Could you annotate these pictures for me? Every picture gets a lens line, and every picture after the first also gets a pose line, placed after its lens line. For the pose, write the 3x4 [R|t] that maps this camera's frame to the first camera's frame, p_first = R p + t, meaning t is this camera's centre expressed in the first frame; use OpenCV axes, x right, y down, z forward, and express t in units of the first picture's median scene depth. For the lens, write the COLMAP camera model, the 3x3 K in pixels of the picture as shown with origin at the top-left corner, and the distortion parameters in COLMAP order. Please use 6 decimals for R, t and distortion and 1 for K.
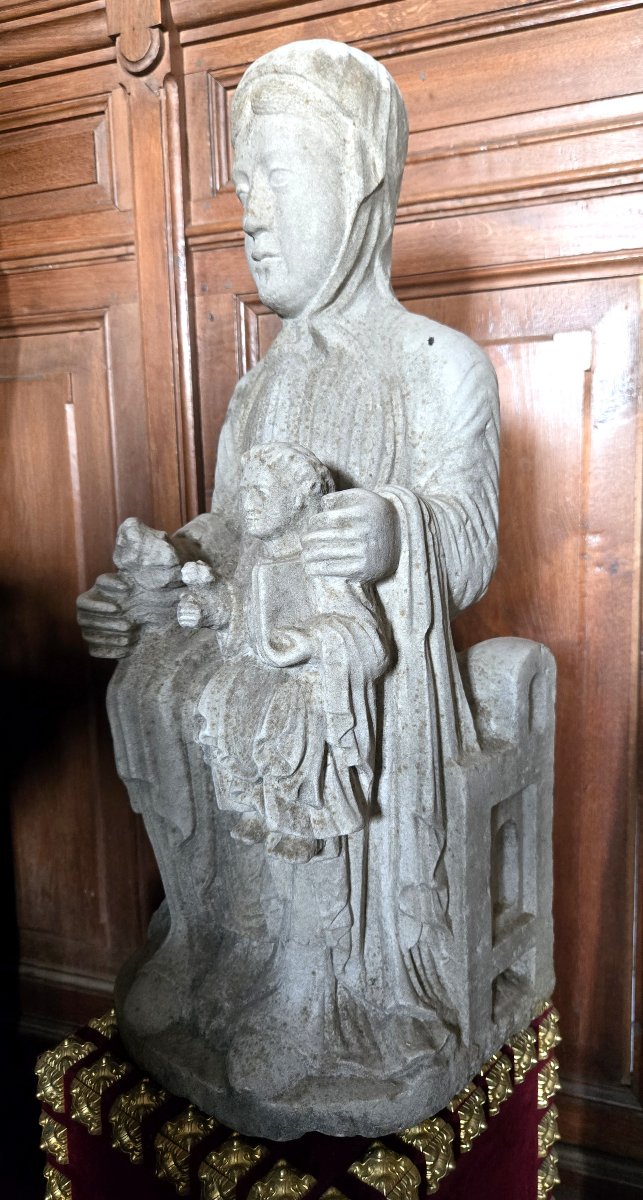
lens RADIAL K [[841.8, 0, 378.2], [0, 841.8, 601.6], [0, 0, 1]] dist [0.051227, -0.051314]
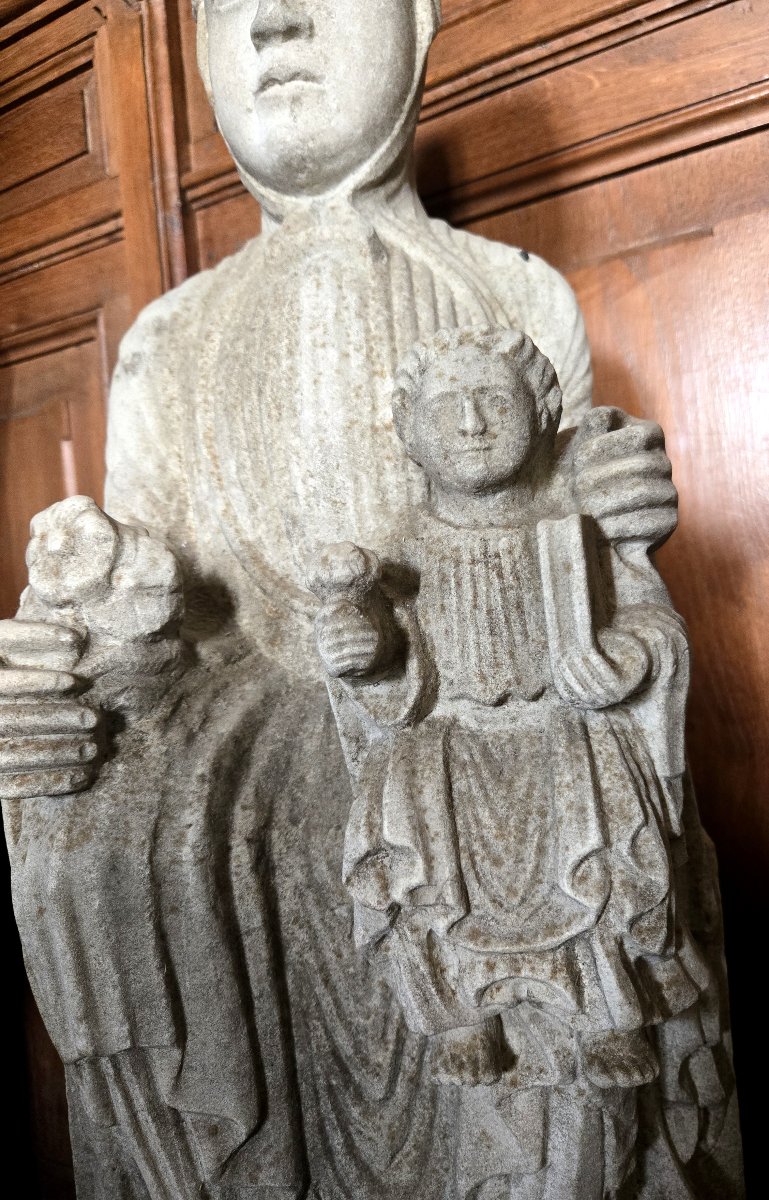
lens RADIAL K [[847.7, 0, 448.9], [0, 847.7, 600.1], [0, 0, 1]] dist [0.031634, -0.039231]
pose [[0.987398, -0.058626, -0.146997, 0.085692], [0.041378, 0.992179, -0.117767, 0.012802], [0.152752, 0.110201, 0.982101, 0.365332]]
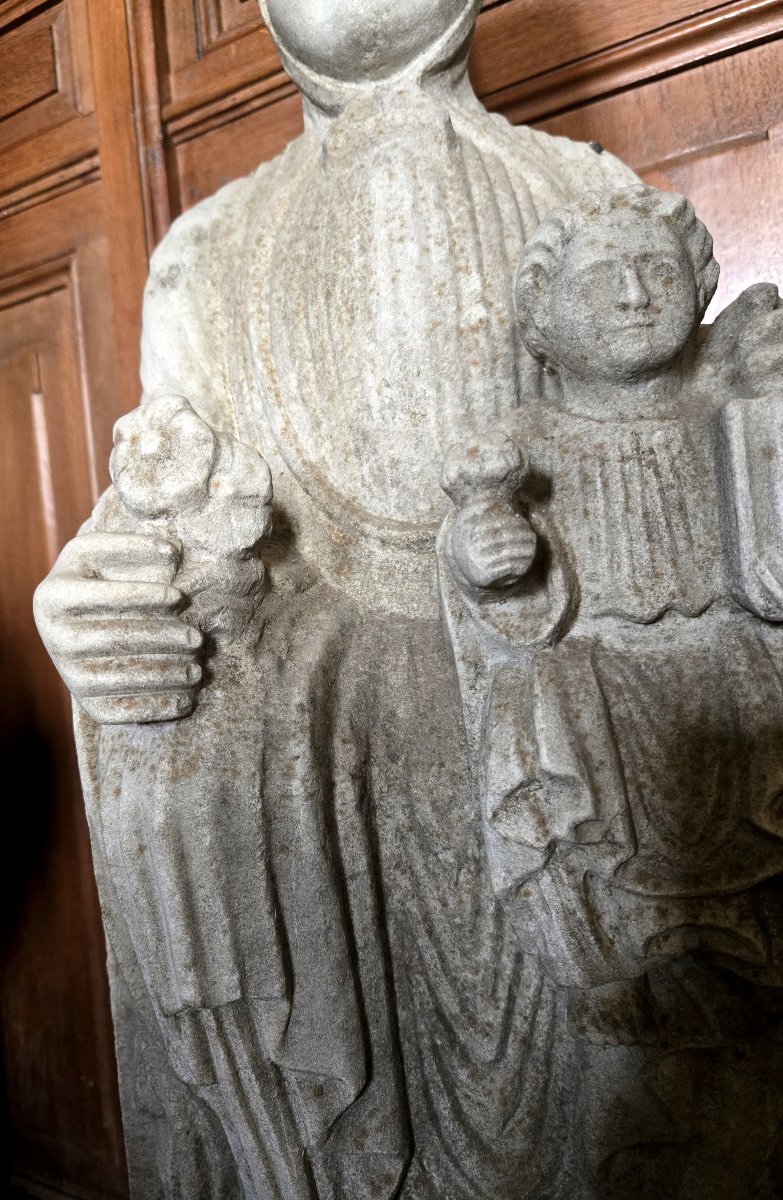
lens RADIAL K [[849.7, 0, 320.3], [0, 849.7, 599.3], [0, 0, 1]] dist [0.027529, -0.035388]
pose [[0.980417, -0.059952, -0.187586, 0.005540], [0.042056, 0.994300, -0.097972, 0.029702], [0.192391, 0.088165, 0.977350, 0.386622]]
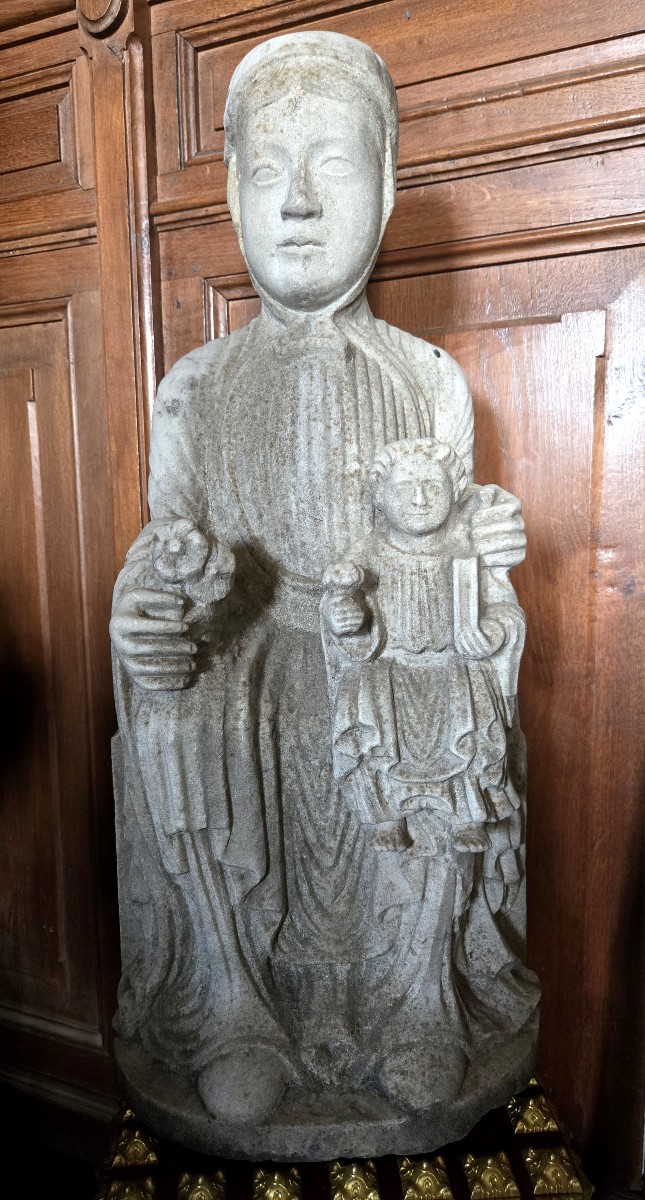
lens RADIAL K [[827.7, 0, 336.4], [0, 827.7, 604.0], [0, 0, 1]] dist [0.055659, -0.055011]
pose [[0.997432, 0.015267, -0.069970, 0.040026], [-0.015945, 0.999831, -0.009135, -0.010776], [0.069818, 0.010227, 0.997507, 0.131827]]
